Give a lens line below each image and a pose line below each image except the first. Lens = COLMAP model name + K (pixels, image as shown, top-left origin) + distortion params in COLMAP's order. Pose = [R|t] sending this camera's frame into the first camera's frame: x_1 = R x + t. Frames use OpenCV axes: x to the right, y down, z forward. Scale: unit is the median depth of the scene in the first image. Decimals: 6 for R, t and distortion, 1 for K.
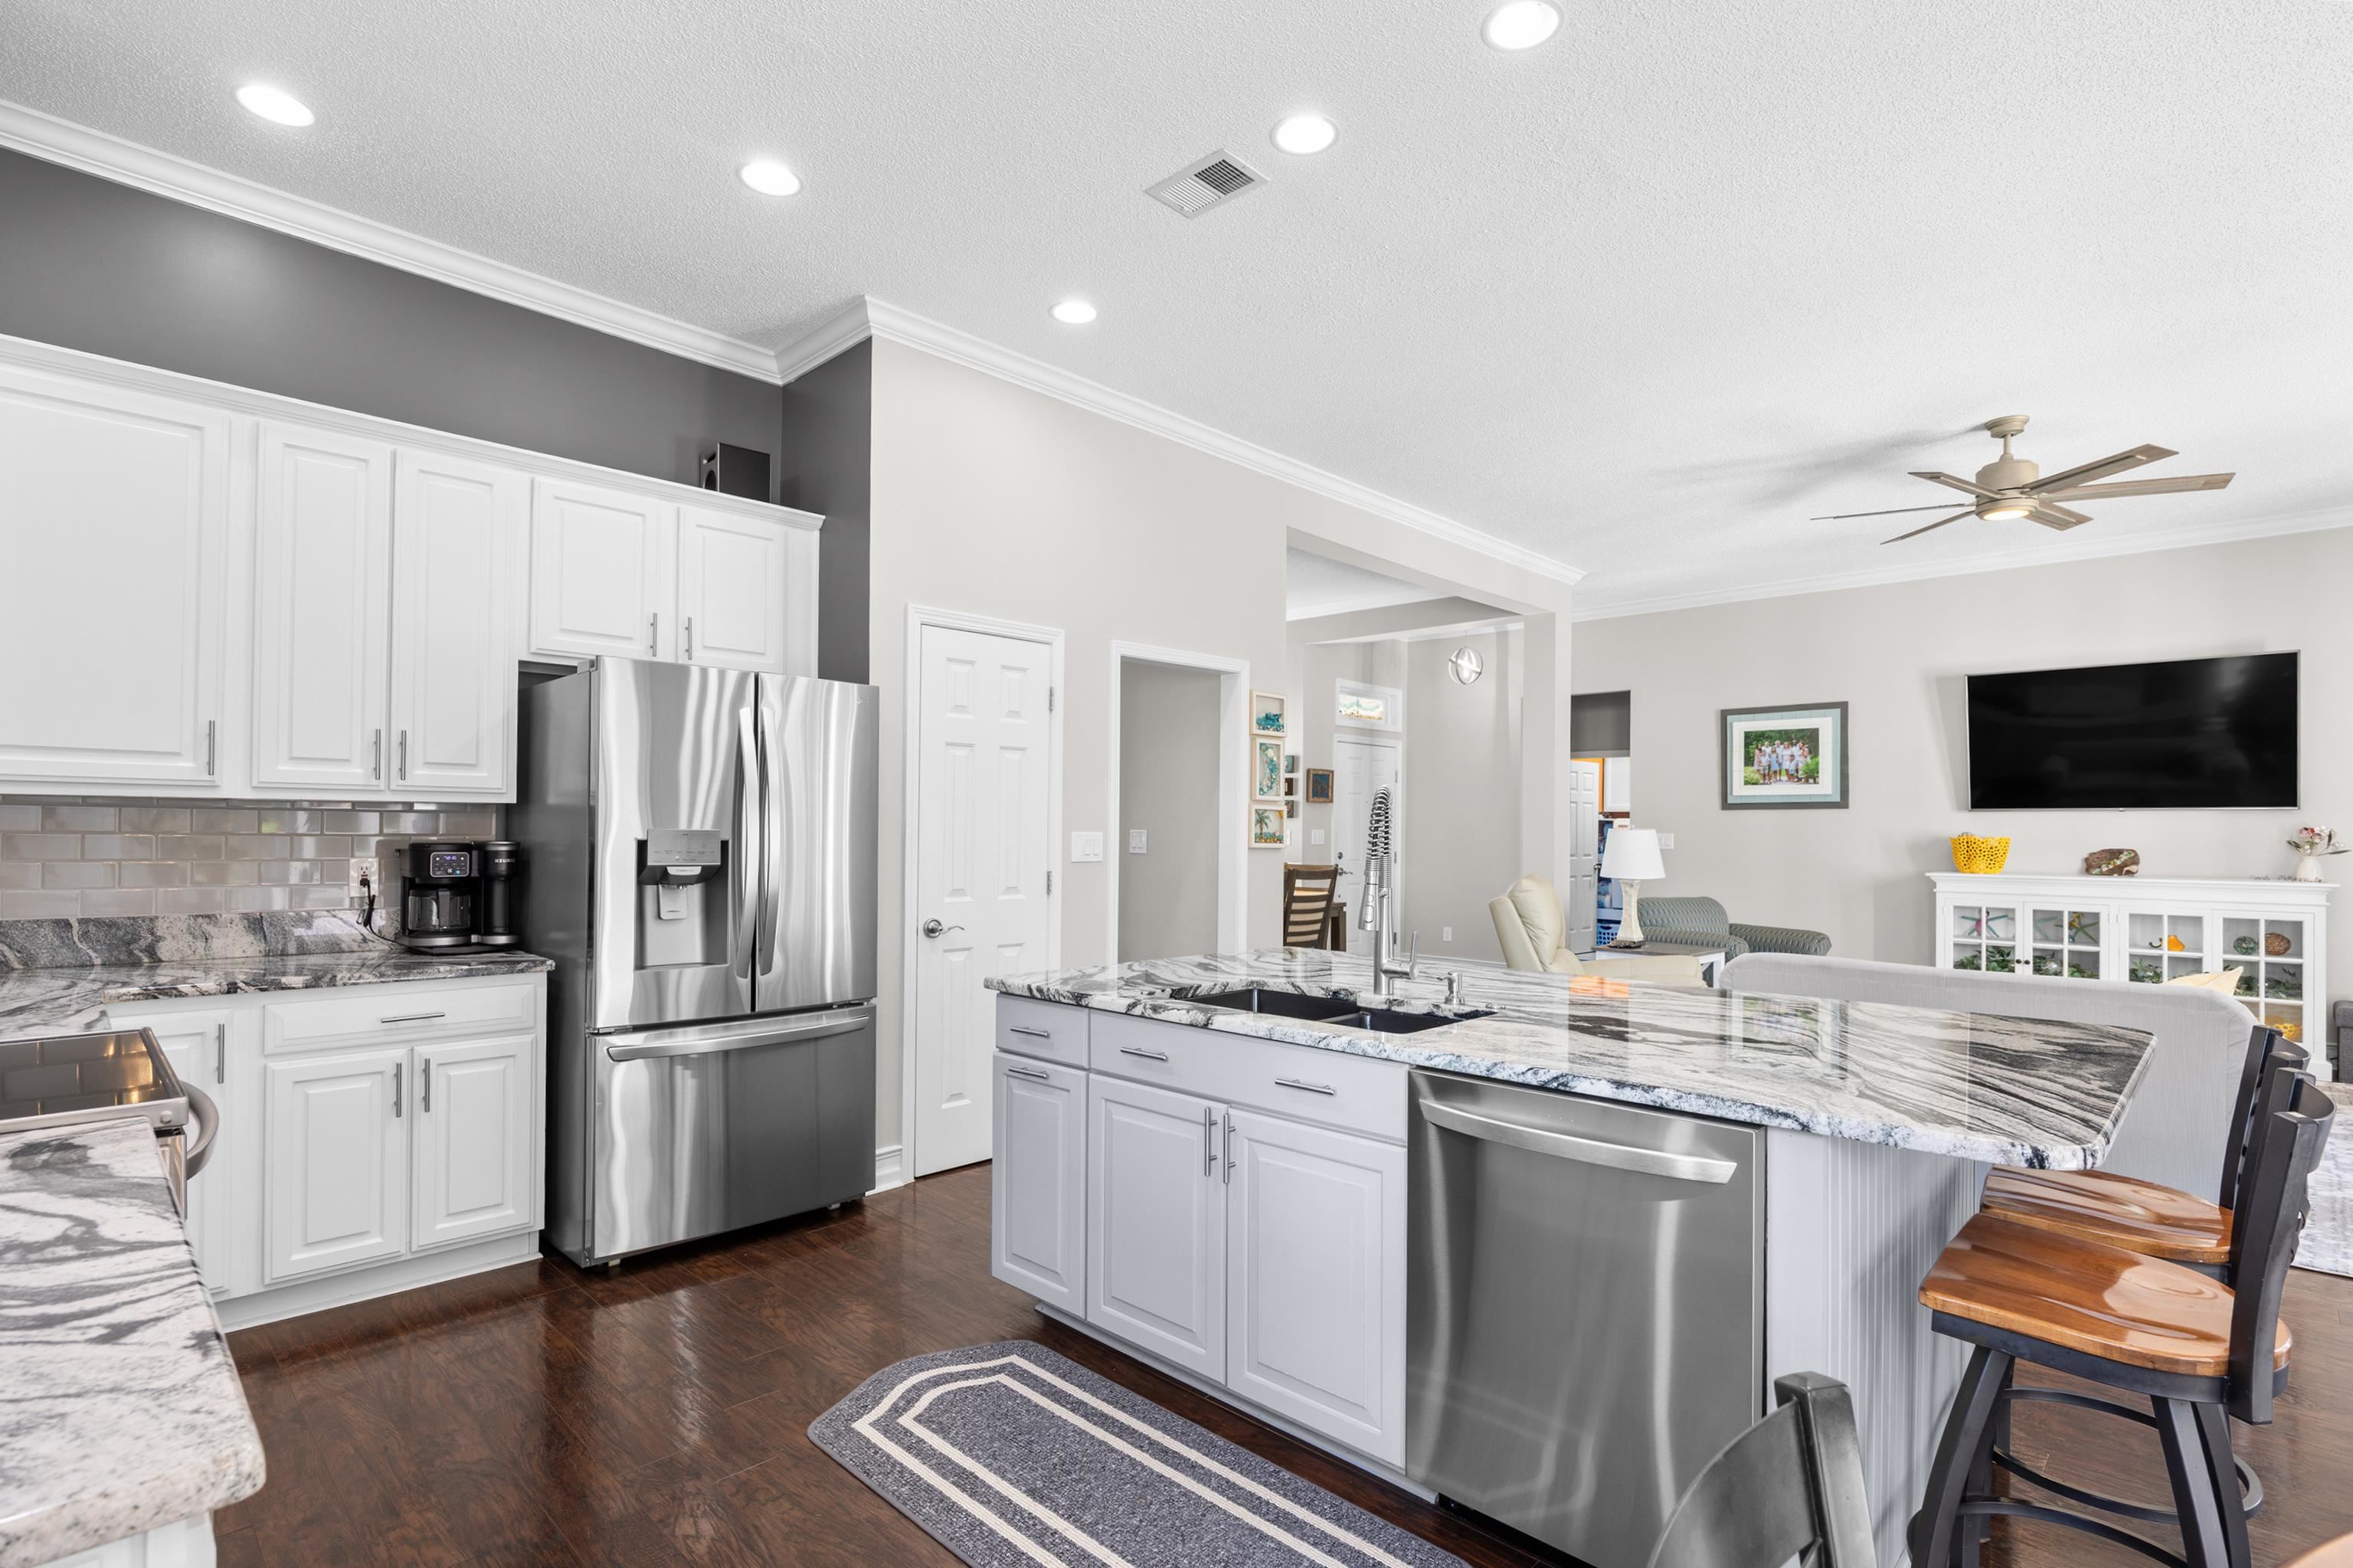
lens RADIAL K [[1116.3, 0, 1175.1], [0, 1116.3, 819.1], [0, 0, 1]] dist [-0.016376, 0.000161]
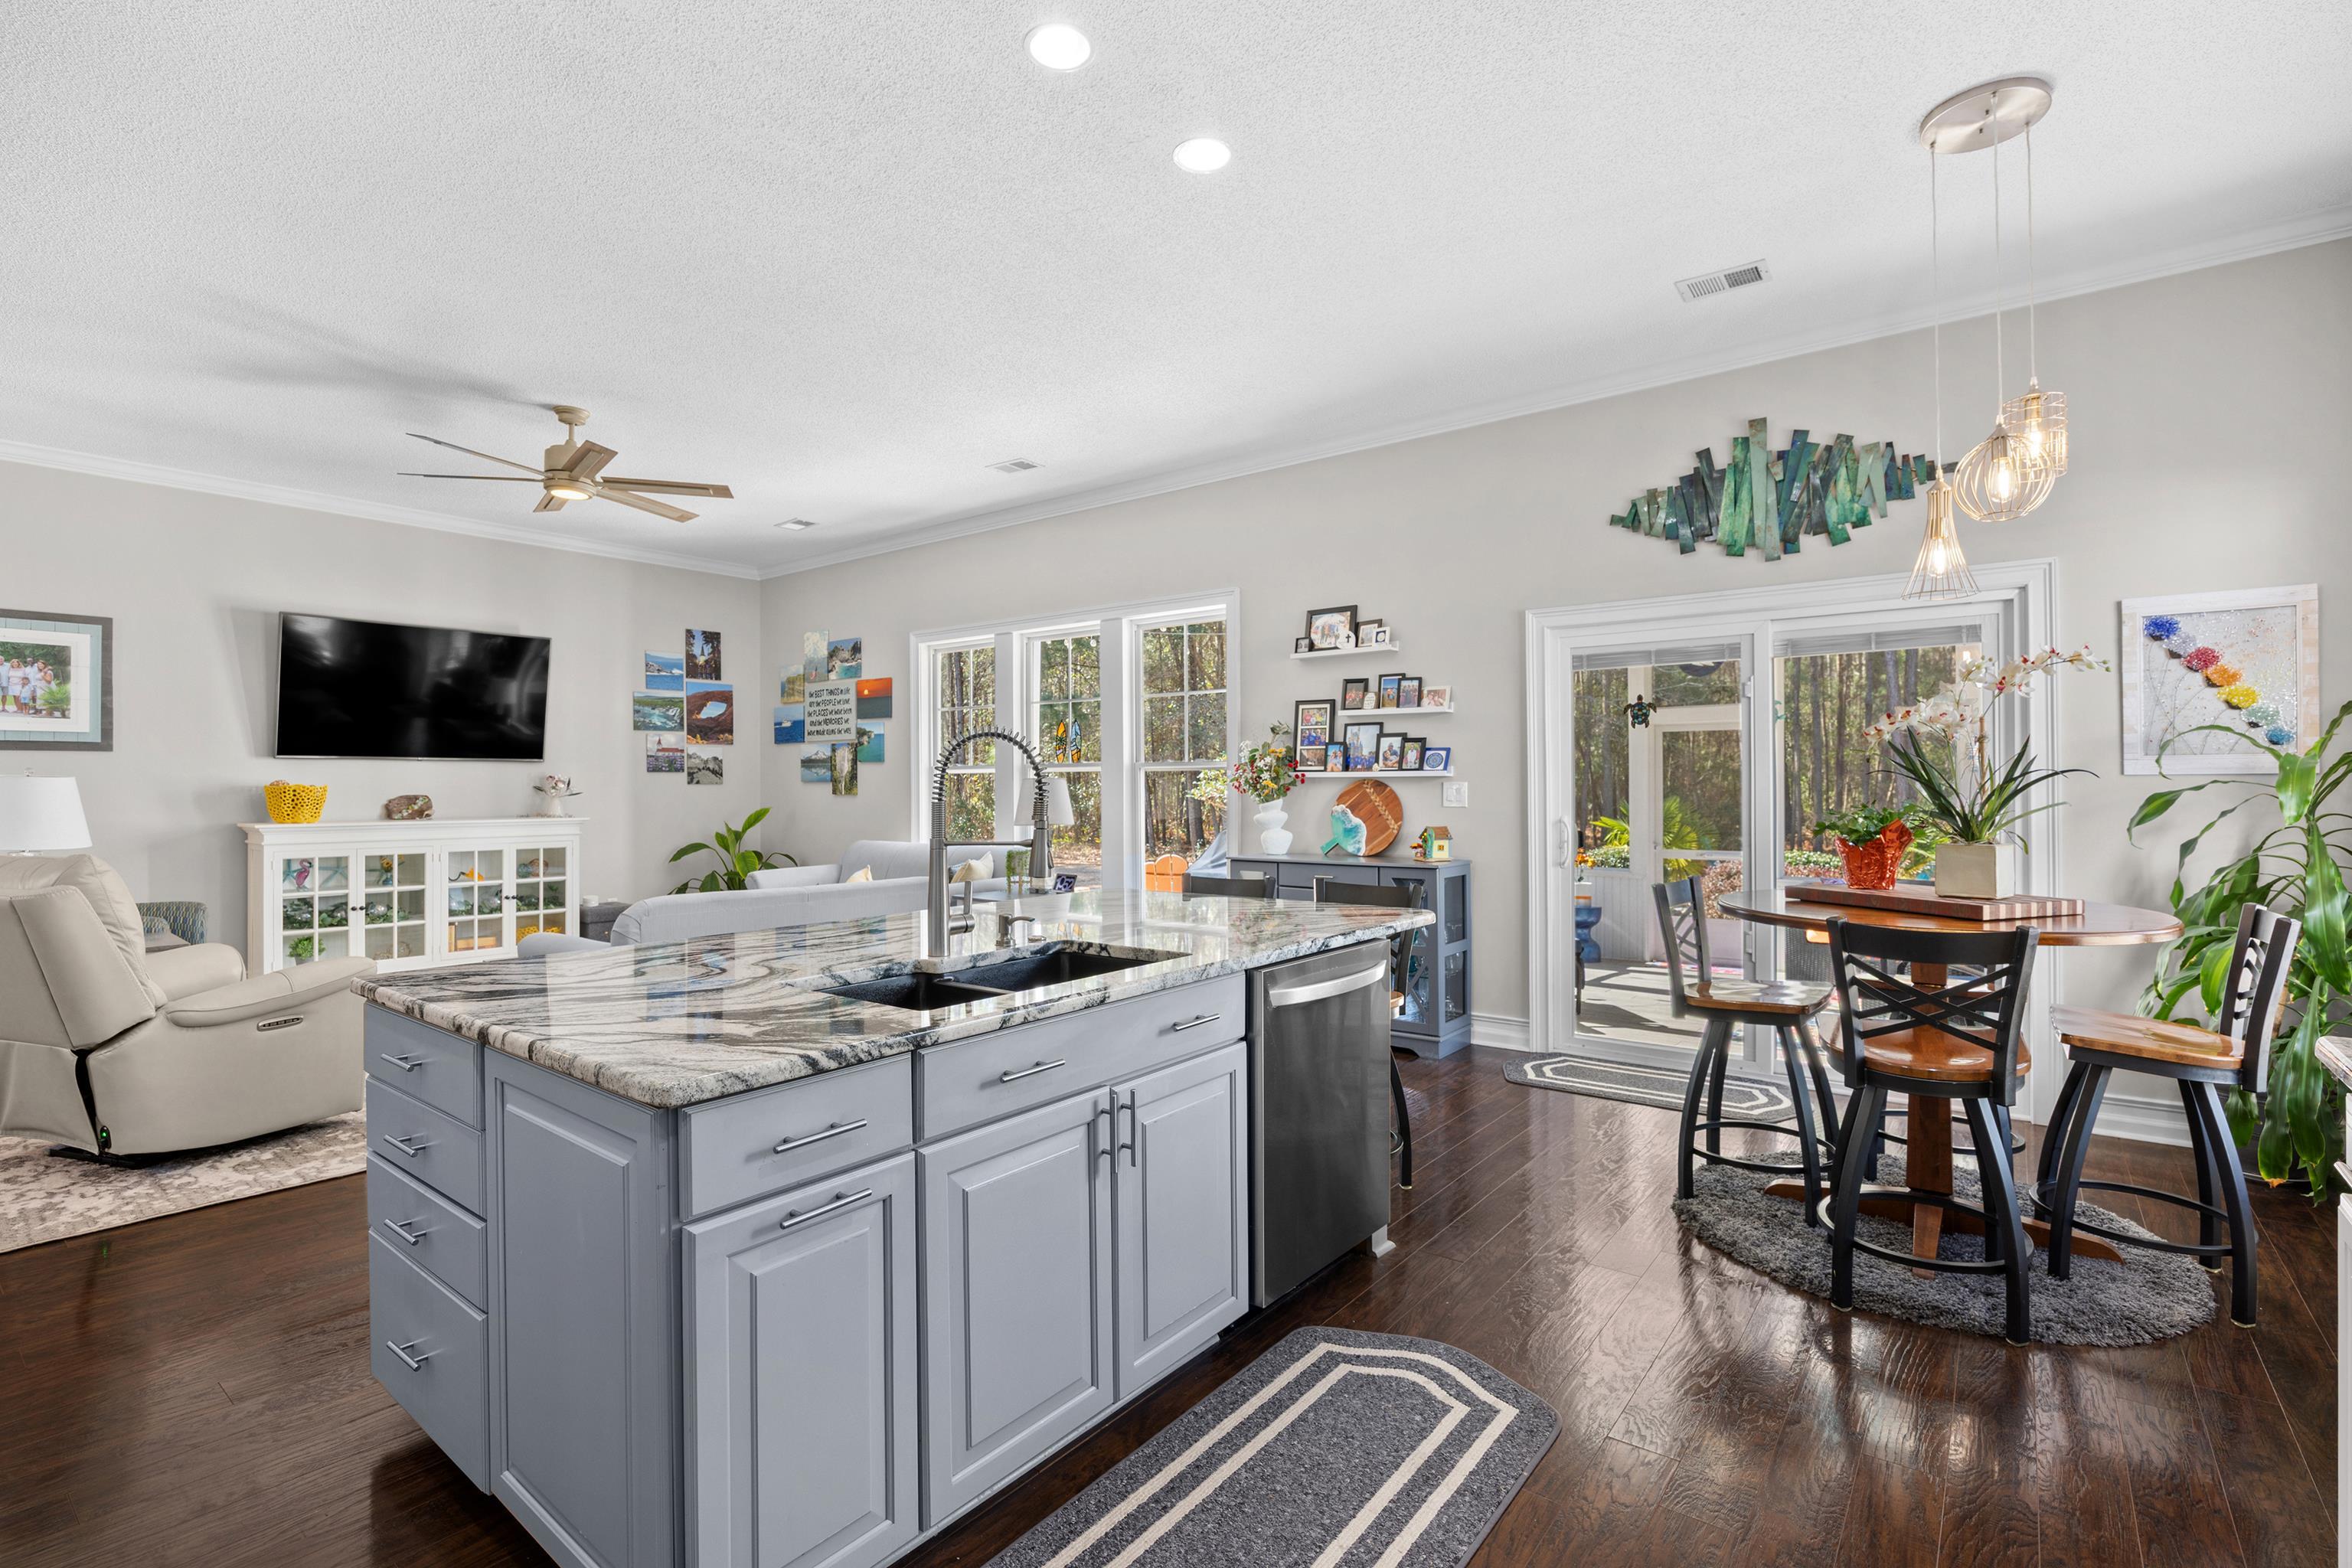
lens RADIAL K [[1078.6, 0, 1170.7], [0, 1078.6, 781.7], [0, 0, 1]] dist [-0.013261, 0.001129]
pose [[-0.106127, -0.003512, 0.994346, -0.463604], [-0.007743, 0.999966, 0.002705, 0.008500], [-0.994322, -0.007412, -0.106150, 0.604036]]
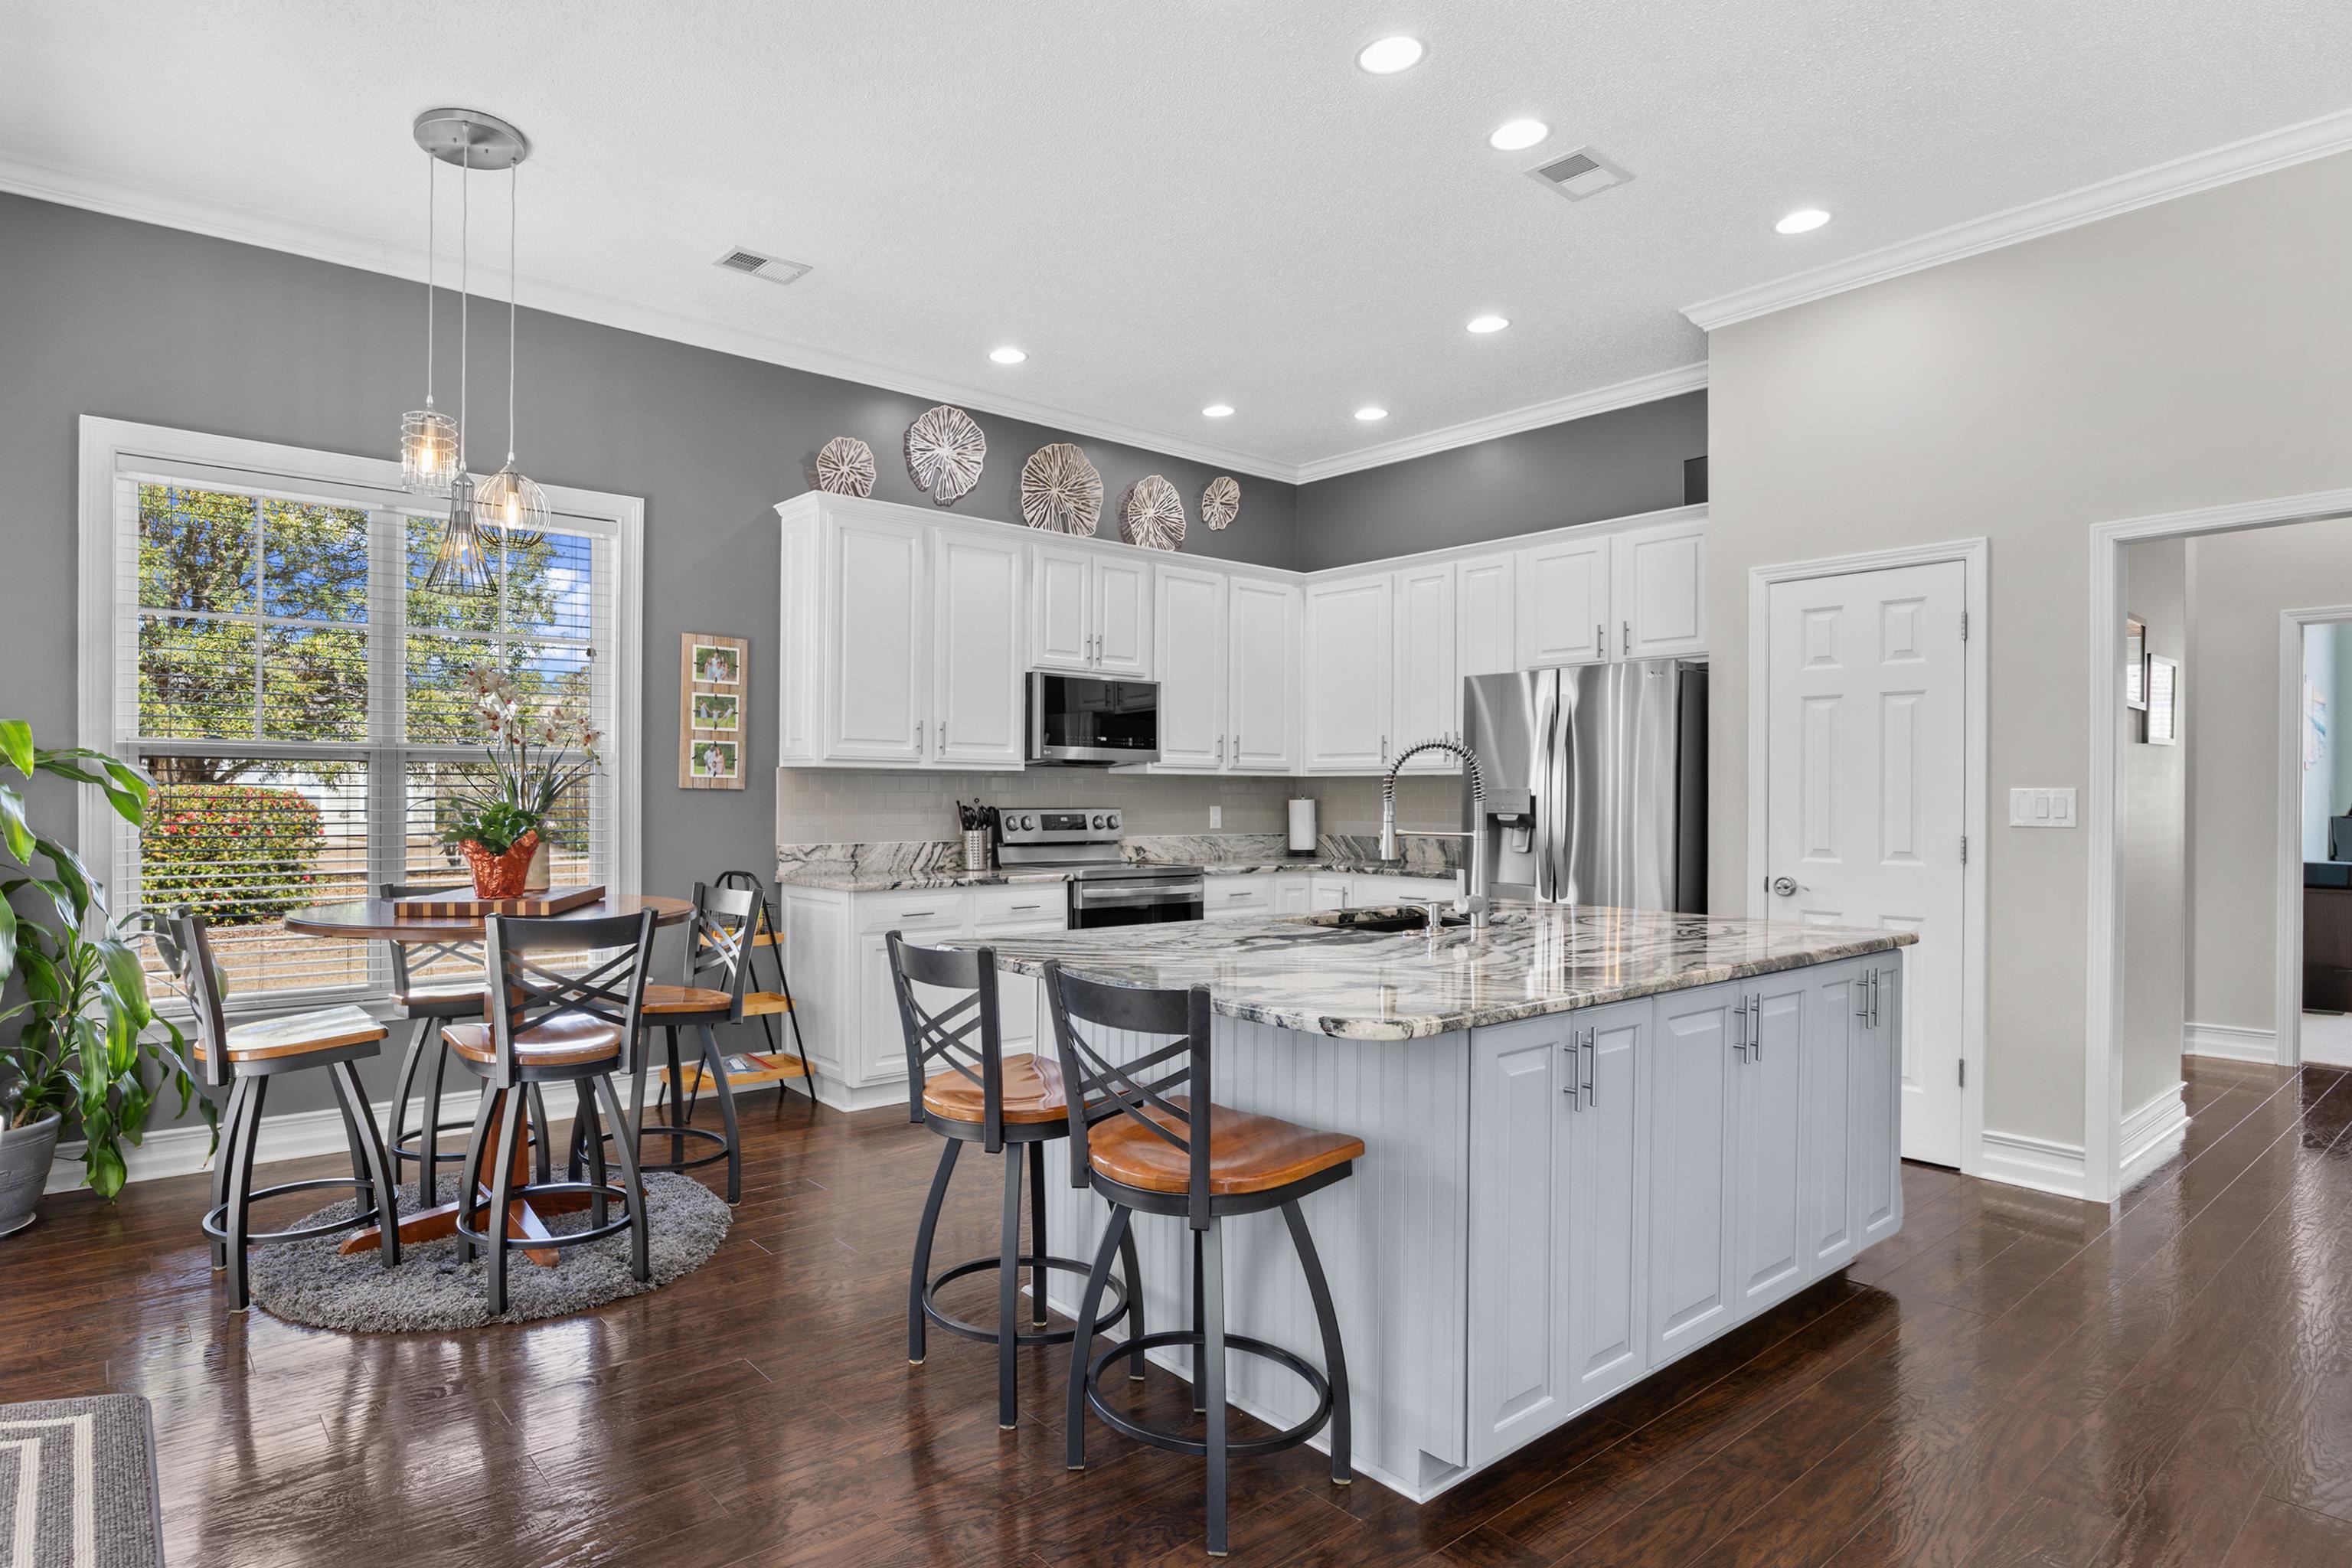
lens RADIAL K [[1249.4, 0, 1014.9], [0, 1249.4, 792.3], [0, 0, 1]] dist [-0.018282, 0.000799]
pose [[-0.154252, -0.012551, -0.987952, 0.978319], [0.004170, 0.999902, -0.013354, 0.025931], [0.988023, -0.006180, -0.154185, 0.493043]]
